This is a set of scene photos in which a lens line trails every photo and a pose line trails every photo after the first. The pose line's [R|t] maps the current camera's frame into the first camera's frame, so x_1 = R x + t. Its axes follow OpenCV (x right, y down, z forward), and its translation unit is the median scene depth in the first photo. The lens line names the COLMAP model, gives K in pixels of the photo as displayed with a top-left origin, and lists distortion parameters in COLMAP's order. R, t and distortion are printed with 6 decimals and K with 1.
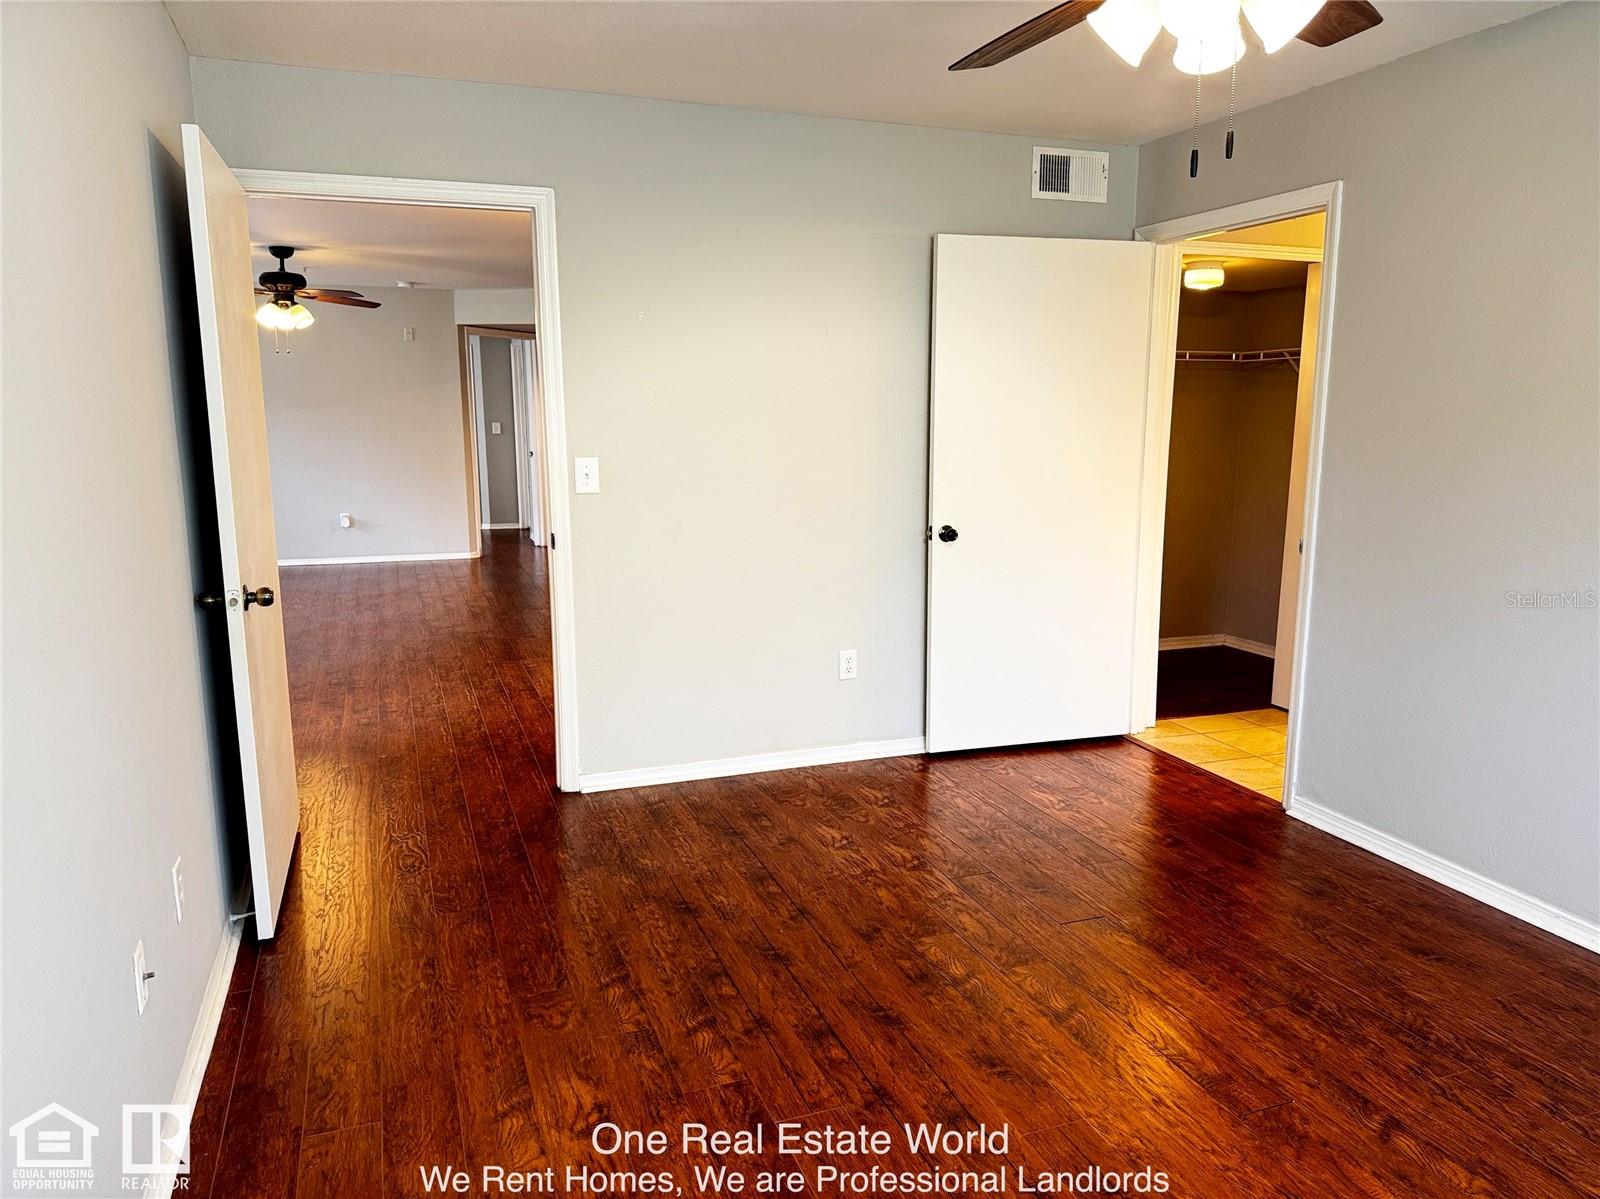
lens RADIAL K [[1124.3, 0, 830.2], [0, 1124.3, 605.4], [0, 0, 1]] dist [0.069830, -0.043809]
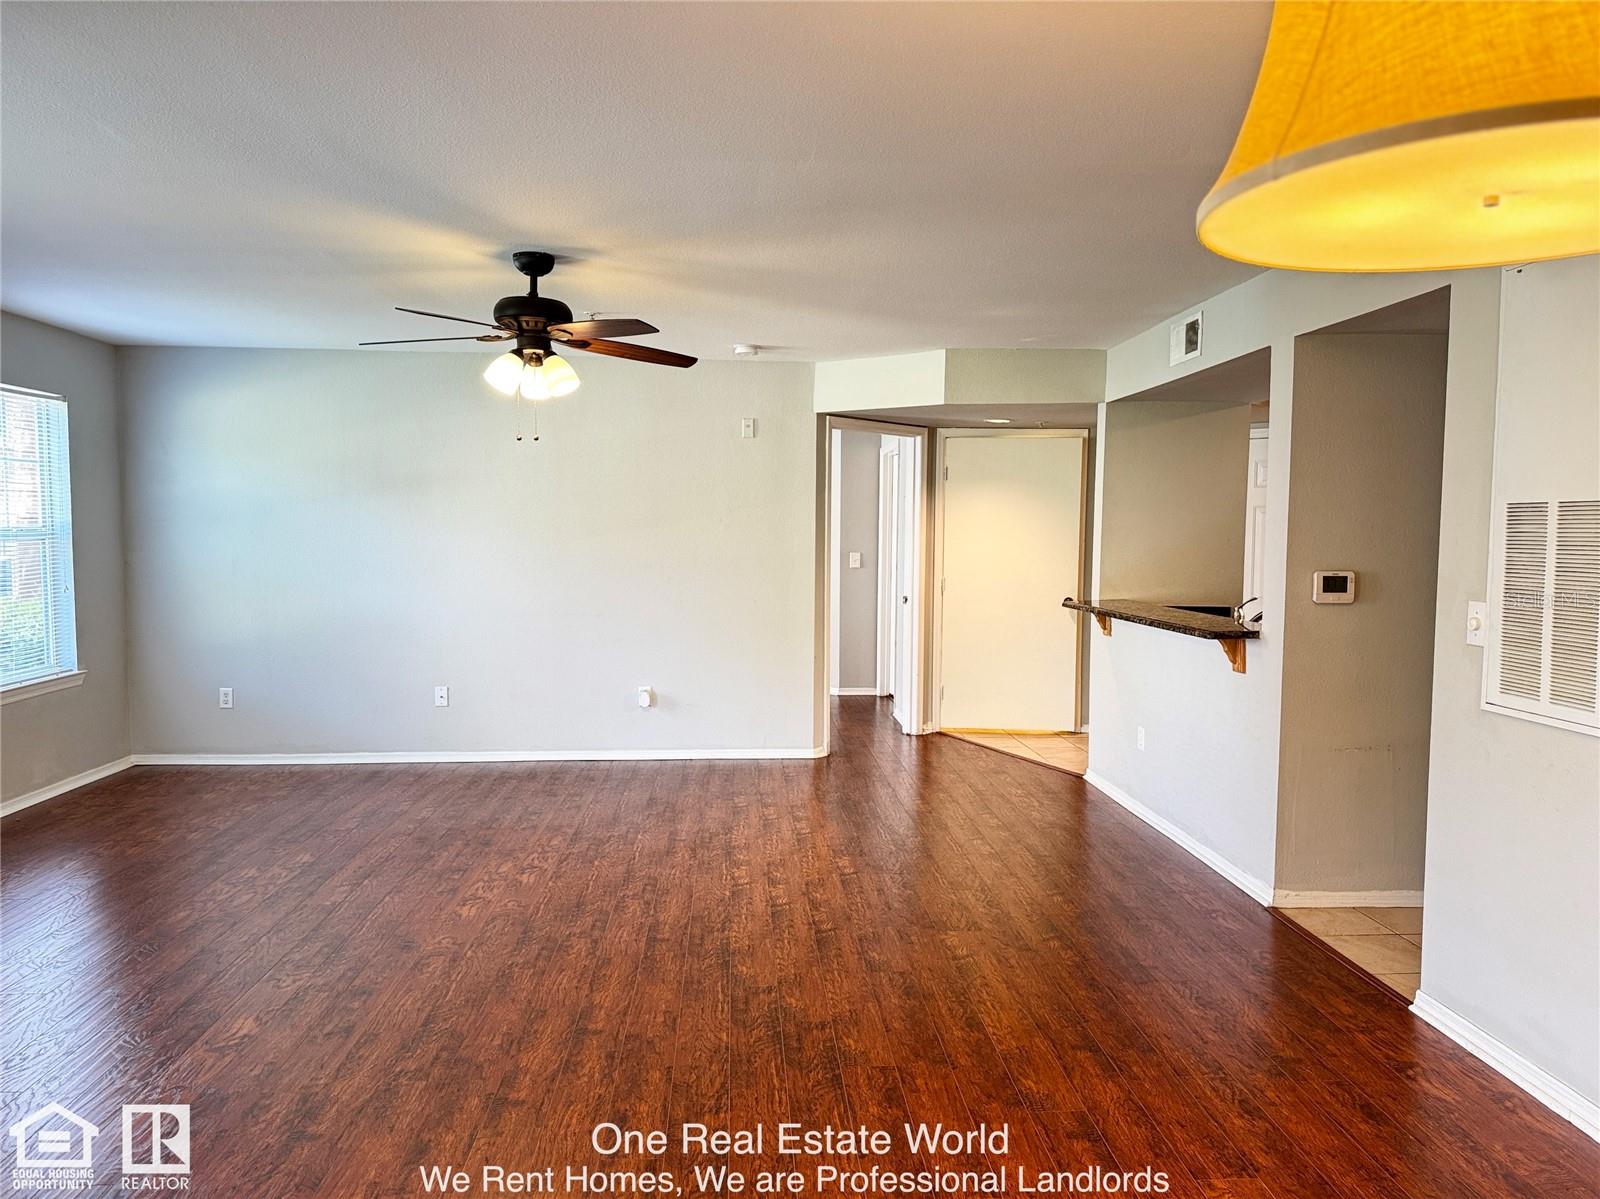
lens RADIAL K [[1124.3, 0, 794.5], [0, 1124.3, 595.0], [0, 0, 1]] dist [0.069830, -0.043809]
pose [[0.949107, 0.022277, -0.314165, -0.177015], [-0.058323, 0.992675, -0.105805, -0.094500], [0.309507, 0.118743, 0.943454, 0.522316]]
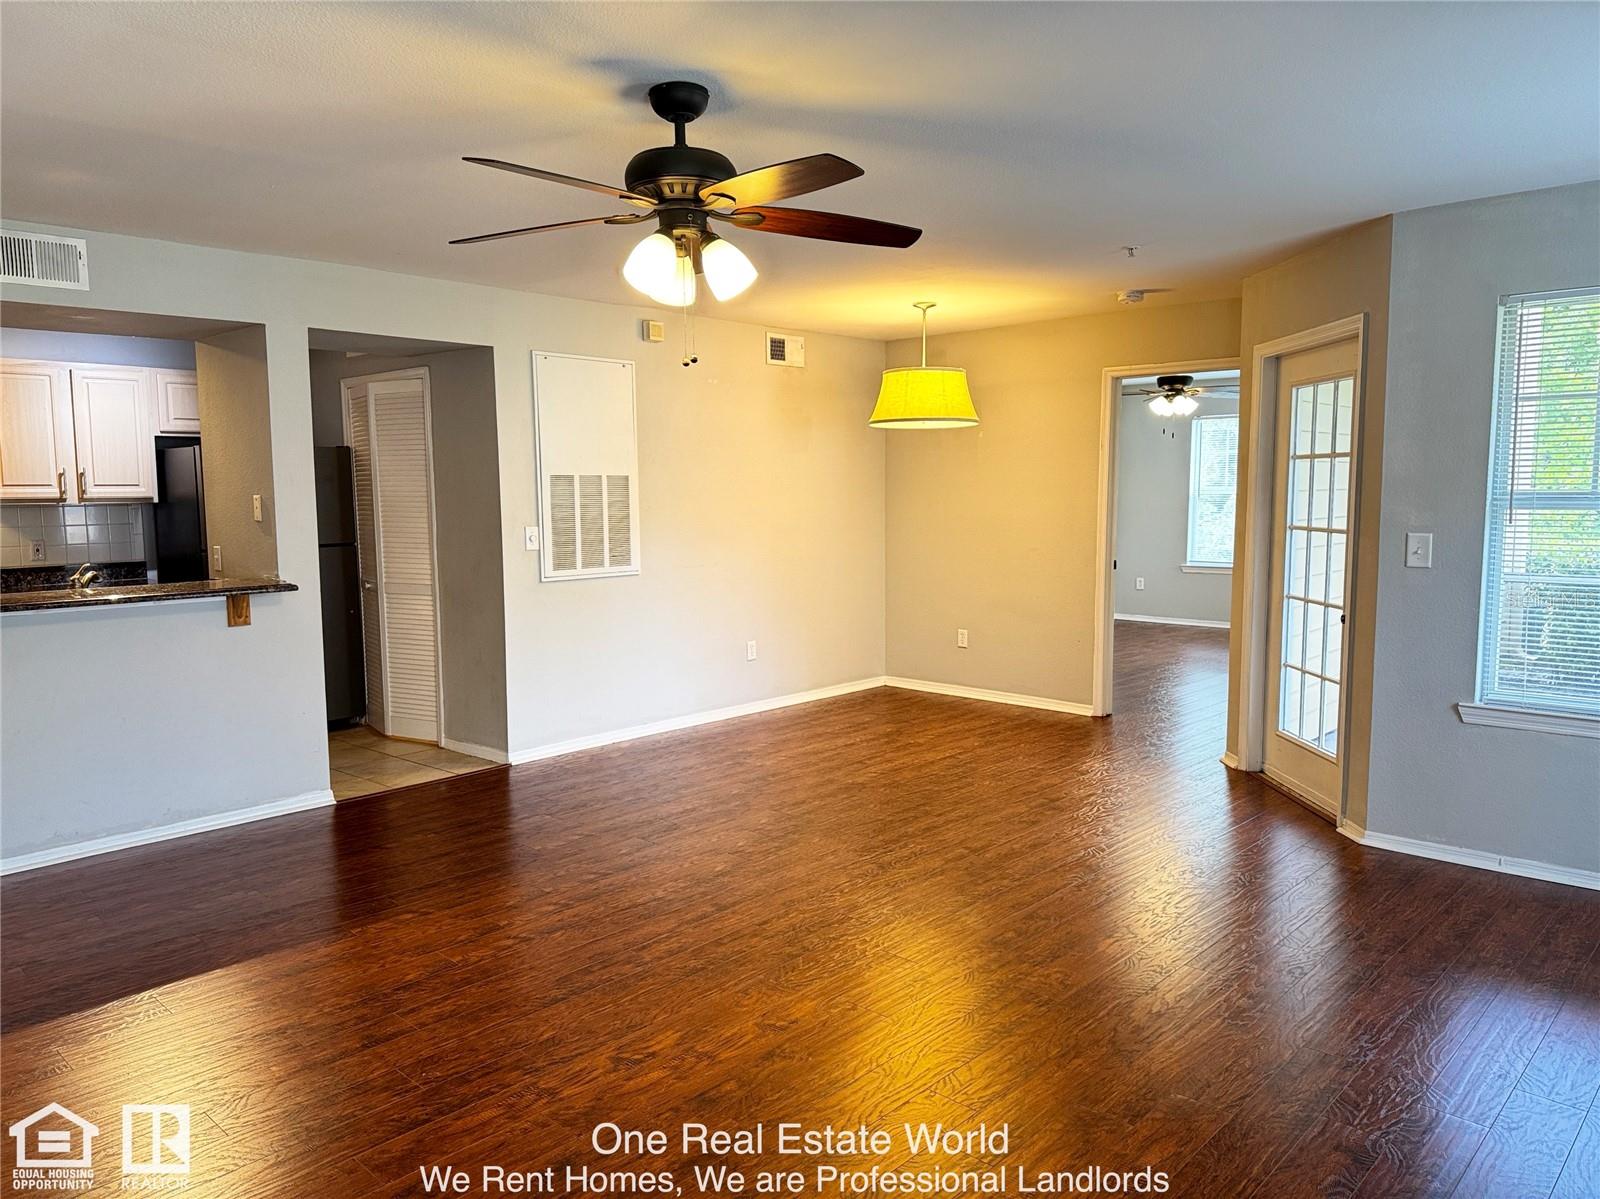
lens RADIAL K [[1124.3, 0, 799.7], [0, 1124.3, 599.7], [0, 0, 1]] dist [0.069830, -0.043809]
pose [[-0.426779, -0.088448, 0.900021, -0.827206], [0.164637, 0.970977, 0.173490, -0.201815], [-0.889244, 0.222218, -0.399830, 1.121683]]
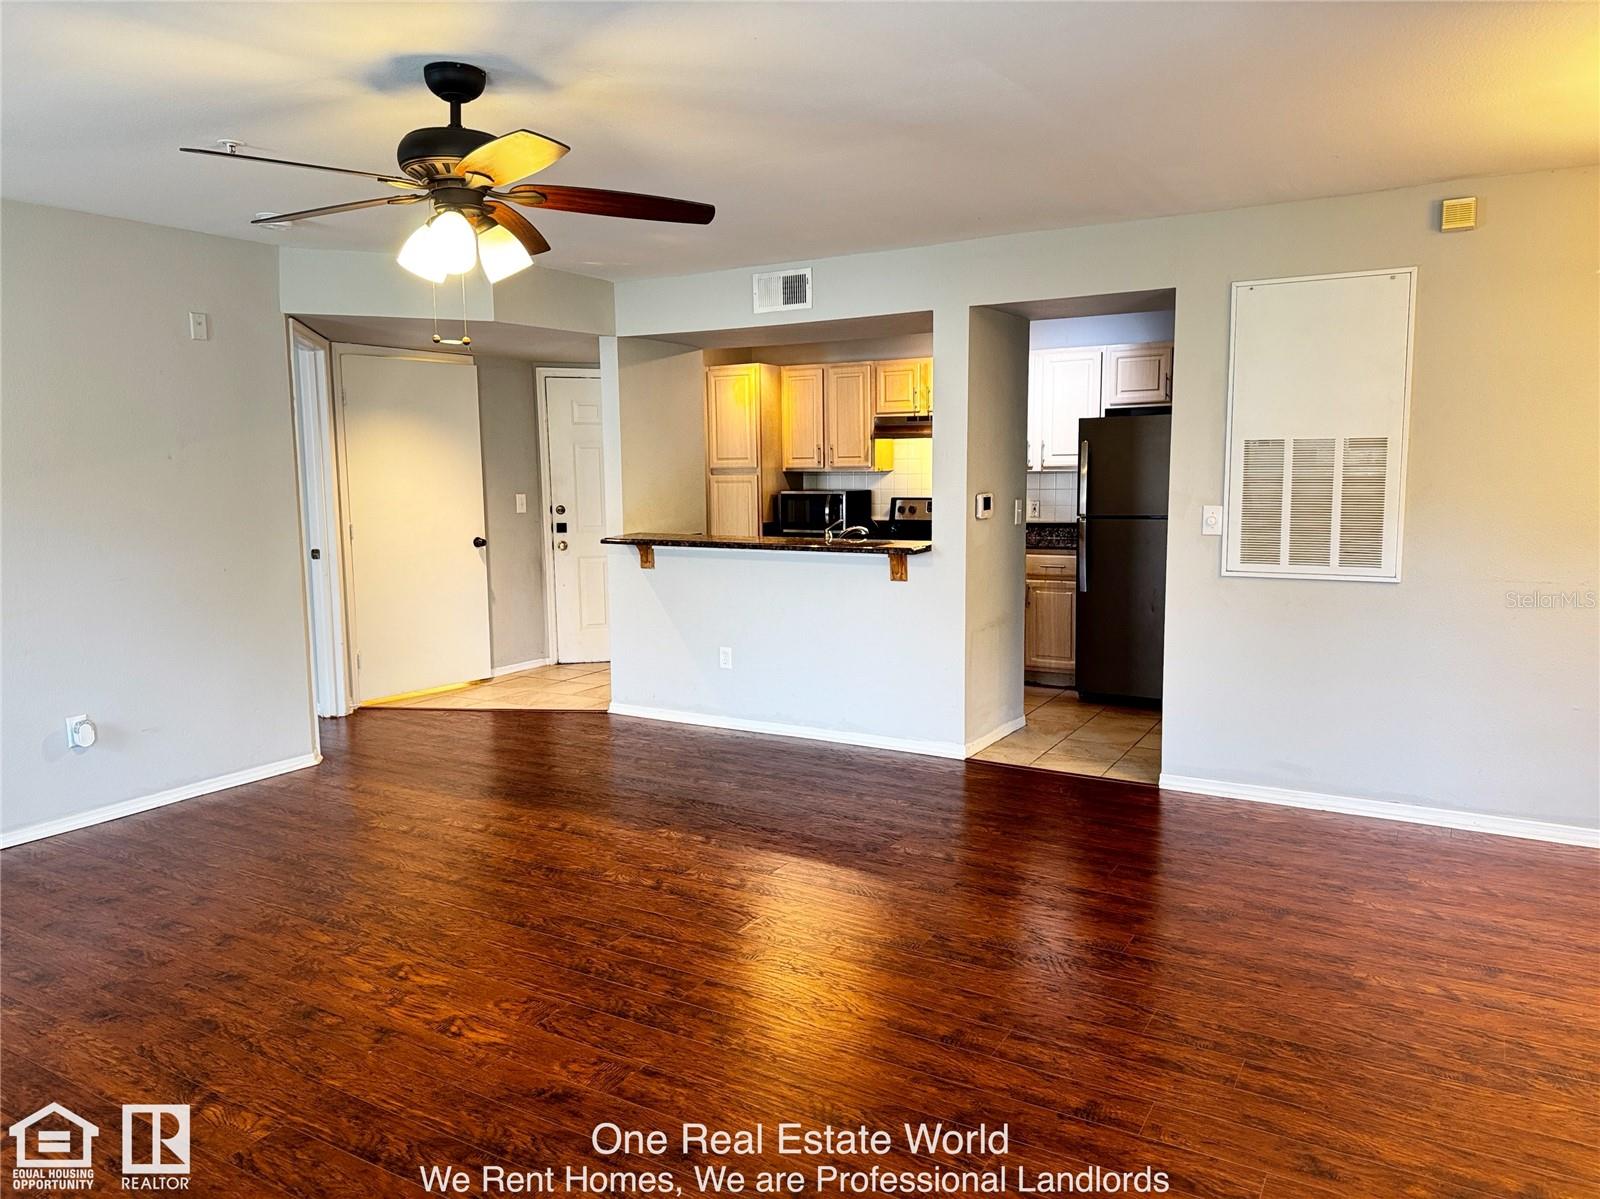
lens RADIAL K [[1124.3, 0, 803.7], [0, 1124.3, 583.4], [0, 0, 1]] dist [0.069830, -0.043809]
pose [[0.786885, -0.076914, 0.612288, -0.617800], [0.117477, 0.992728, -0.026273, -0.117174], [-0.605814, 0.092603, 0.790199, 0.631635]]
